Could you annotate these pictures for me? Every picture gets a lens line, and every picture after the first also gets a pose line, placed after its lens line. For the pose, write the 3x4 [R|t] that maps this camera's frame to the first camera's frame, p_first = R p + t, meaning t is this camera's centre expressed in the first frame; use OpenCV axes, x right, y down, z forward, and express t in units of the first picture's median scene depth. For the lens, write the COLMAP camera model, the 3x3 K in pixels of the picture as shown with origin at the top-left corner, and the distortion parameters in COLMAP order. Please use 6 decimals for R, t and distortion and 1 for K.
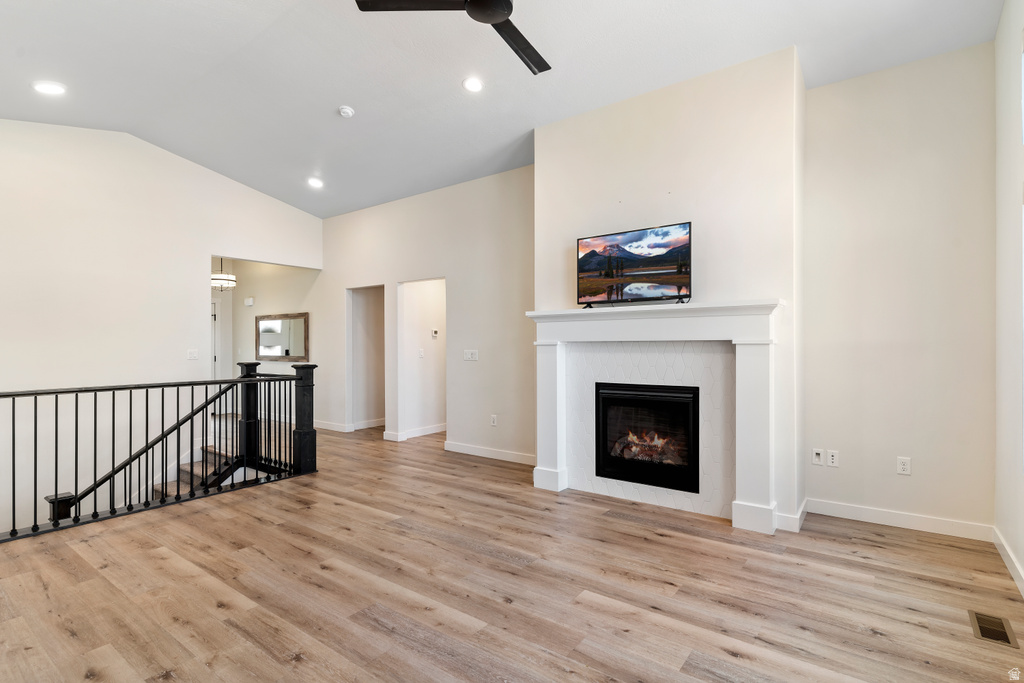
lens RADIAL K [[501.2, 0, 516.6], [0, 501.2, 336.0], [0, 0, 1]] dist [0.013595, -0.004315]
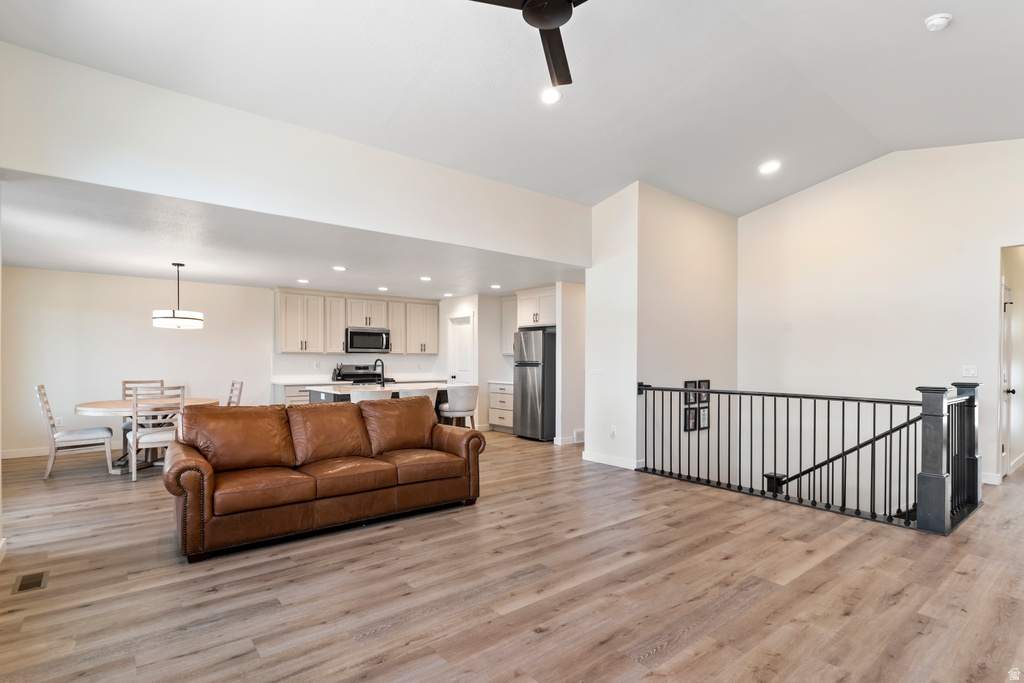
lens RADIAL K [[501.2, 0, 516.1], [0, 501.2, 360.5], [0, 0, 1]] dist [0.013595, -0.004315]
pose [[-0.243552, 0.002022, -0.969886, 0.543433], [0.014203, 0.999898, -0.001482, 0.017239], [0.969784, -0.014137, -0.243556, 0.724114]]
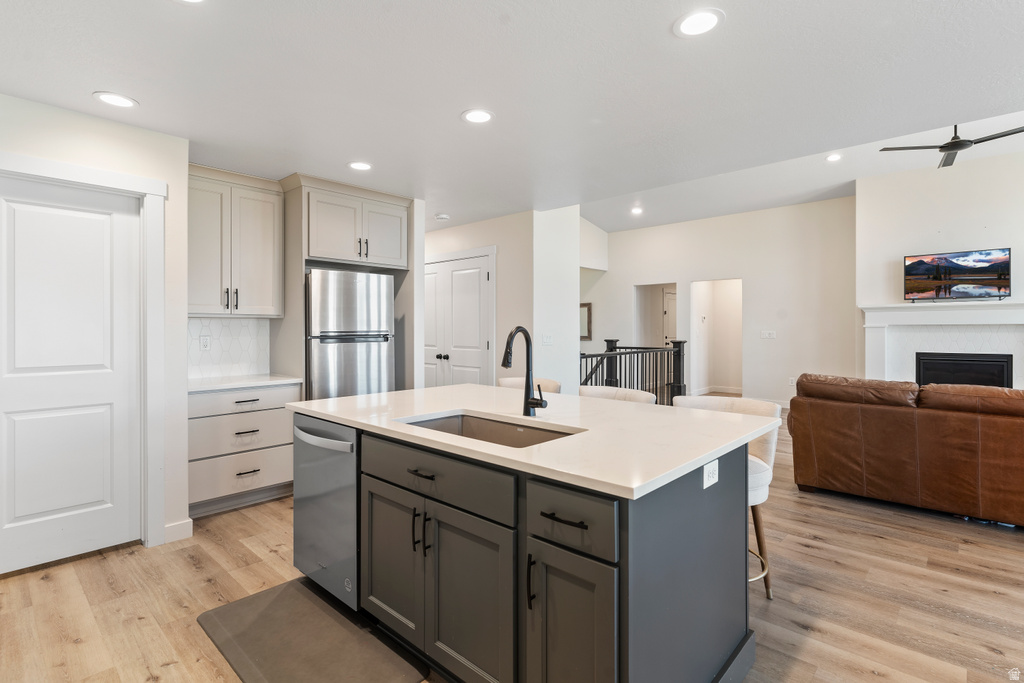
lens RADIAL K [[501.2, 0, 515.8], [0, 501.2, 337.0], [0, 0, 1]] dist [0.013595, -0.004315]
pose [[0.993736, 0.001627, -0.111745, -0.889851], [0.001997, 0.999476, 0.032307, -0.002264], [0.111739, -0.032328, 0.993212, -0.611569]]
